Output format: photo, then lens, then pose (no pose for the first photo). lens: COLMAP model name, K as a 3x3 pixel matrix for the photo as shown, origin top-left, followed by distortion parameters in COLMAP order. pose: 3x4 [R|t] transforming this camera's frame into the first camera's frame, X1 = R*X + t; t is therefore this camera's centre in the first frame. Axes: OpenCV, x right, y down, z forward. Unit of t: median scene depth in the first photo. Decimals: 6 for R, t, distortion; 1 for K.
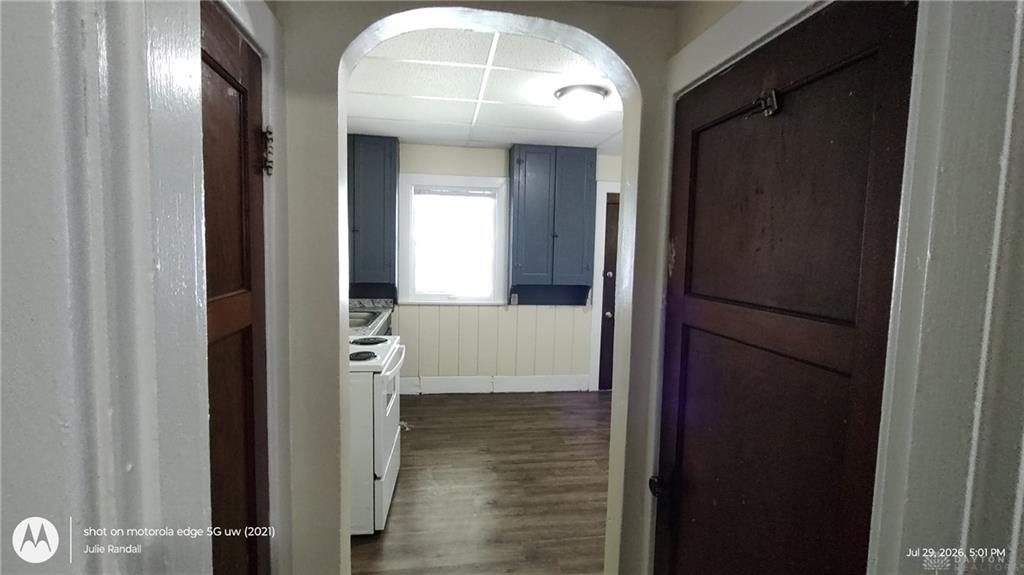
lens RADIAL K [[466.9, 0, 508.5], [0, 466.9, 291.5], [0, 0, 1]] dist [-0.003718, -0.000391]
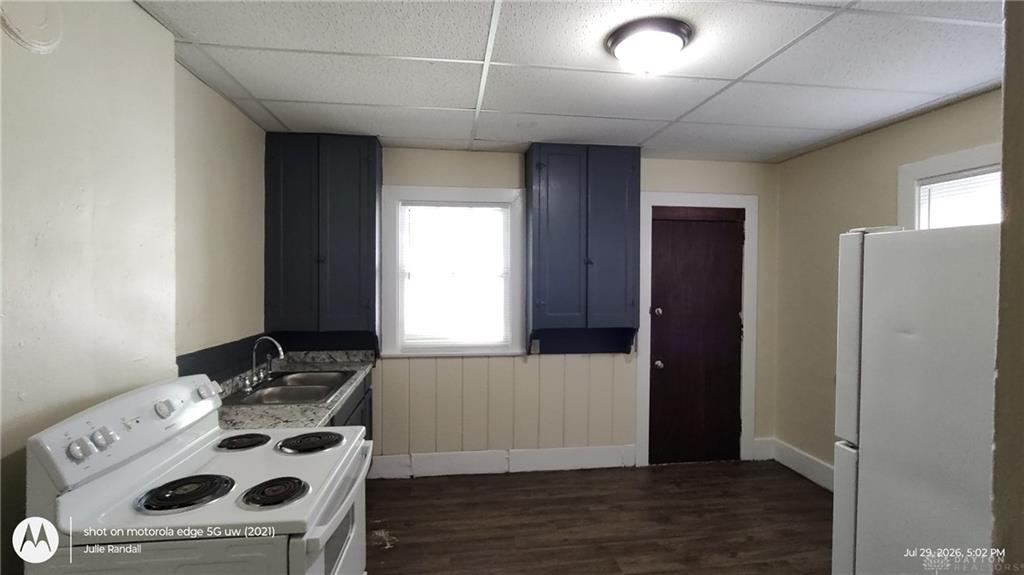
lens RADIAL K [[466.9, 0, 515.3], [0, 466.9, 283.5], [0, 0, 1]] dist [-0.003718, -0.000391]
pose [[0.999803, -0.019754, 0.001900, -0.020039], [0.019843, 0.996736, -0.078249, -0.028921], [-0.000348, 0.078271, 0.996932, 0.248688]]
